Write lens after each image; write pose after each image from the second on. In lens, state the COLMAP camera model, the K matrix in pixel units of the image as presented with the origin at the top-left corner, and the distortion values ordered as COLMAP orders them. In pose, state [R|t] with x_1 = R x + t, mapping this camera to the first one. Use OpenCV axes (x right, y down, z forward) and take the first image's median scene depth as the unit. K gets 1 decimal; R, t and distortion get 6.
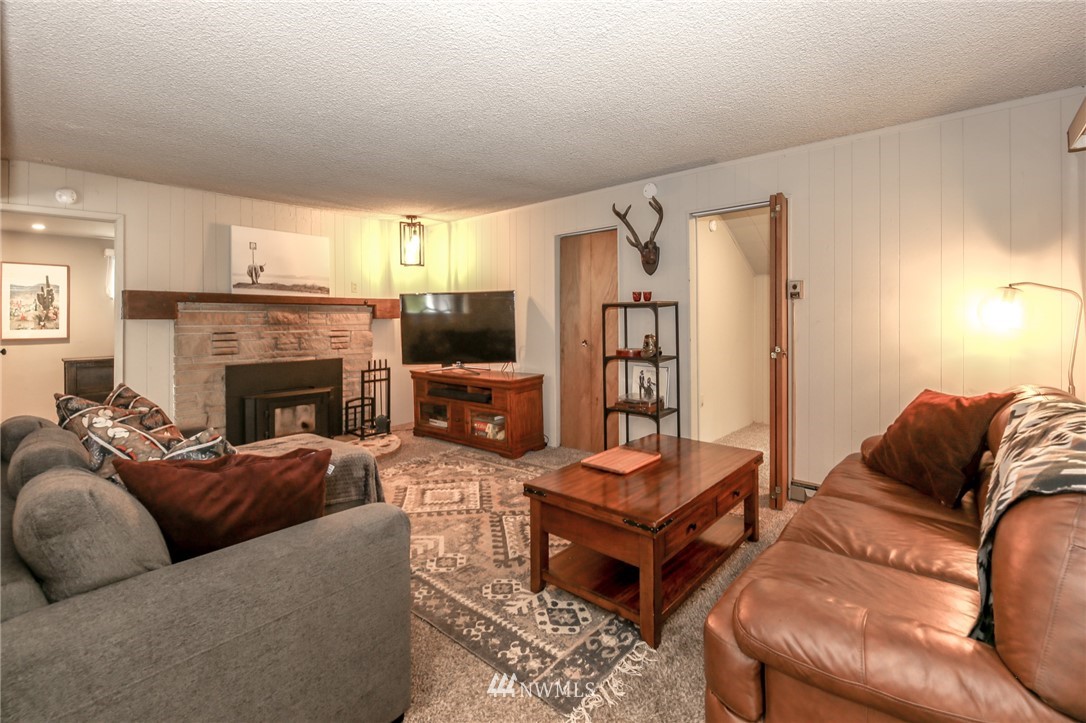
lens RADIAL K [[487.9, 0, 555.6], [0, 487.9, 316.8], [0, 0, 1]] dist [0.000628, -0.000044]
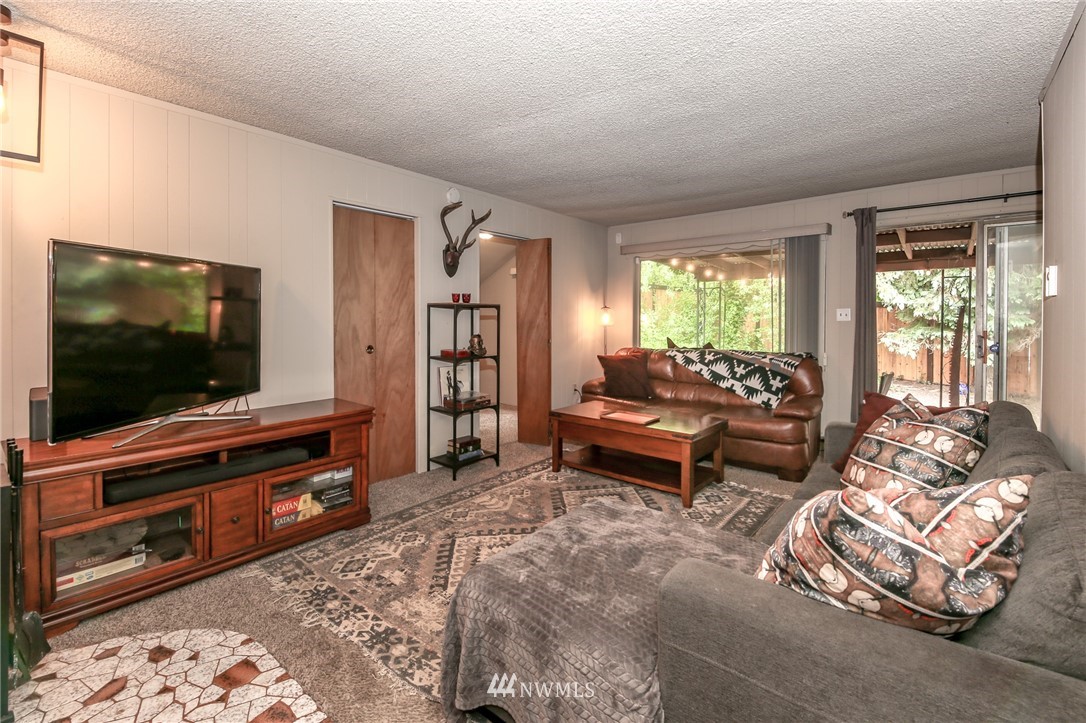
lens RADIAL K [[480.1, 0, 544.1], [0, 480.1, 332.1], [0, 0, 1]] dist [0.002669, 0.000115]
pose [[-0.016516, -0.017075, 0.999718, -0.754729], [-0.008700, 0.999819, 0.016933, 0.010536], [-0.999826, -0.008418, -0.016661, 0.756947]]
